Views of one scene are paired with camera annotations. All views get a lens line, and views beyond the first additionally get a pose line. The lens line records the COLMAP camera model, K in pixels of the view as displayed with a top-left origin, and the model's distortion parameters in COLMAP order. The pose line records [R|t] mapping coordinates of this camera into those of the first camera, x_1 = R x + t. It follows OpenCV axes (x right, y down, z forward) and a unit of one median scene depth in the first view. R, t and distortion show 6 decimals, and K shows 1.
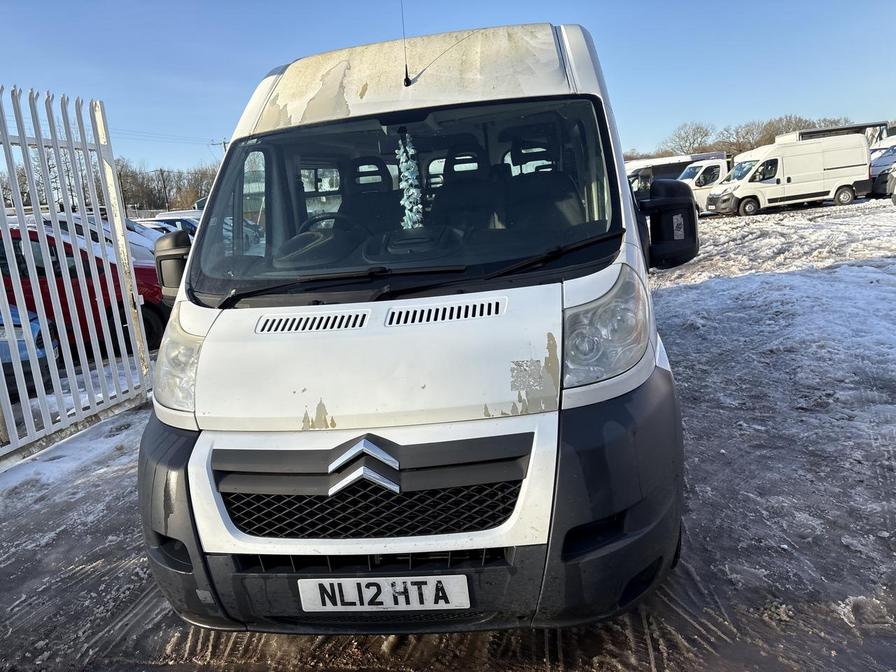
lens RADIAL K [[717.5, 0, 432.8], [0, 717.5, 336.0], [0, 0, 1]] dist [0.020886, -0.000404]
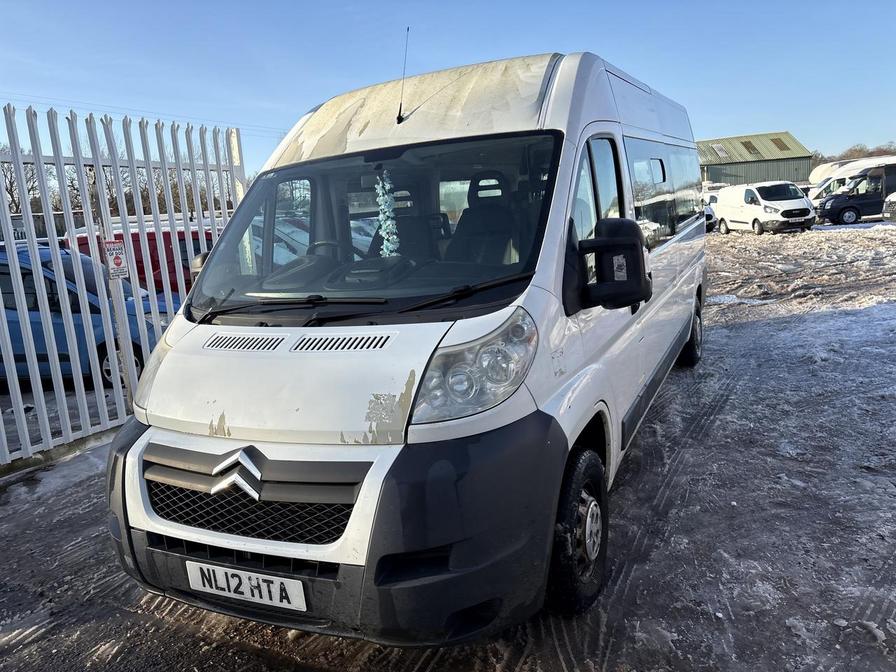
lens RADIAL K [[717.5, 0, 432.8], [0, 717.5, 336.0], [0, 0, 1]] dist [0.020886, -0.000404]
pose [[0.945717, 0.068512, -0.317688, 0.537428], [-0.065619, 0.997648, 0.019812, -0.080187], [0.318298, 0.002110, 0.947988, 0.000841]]
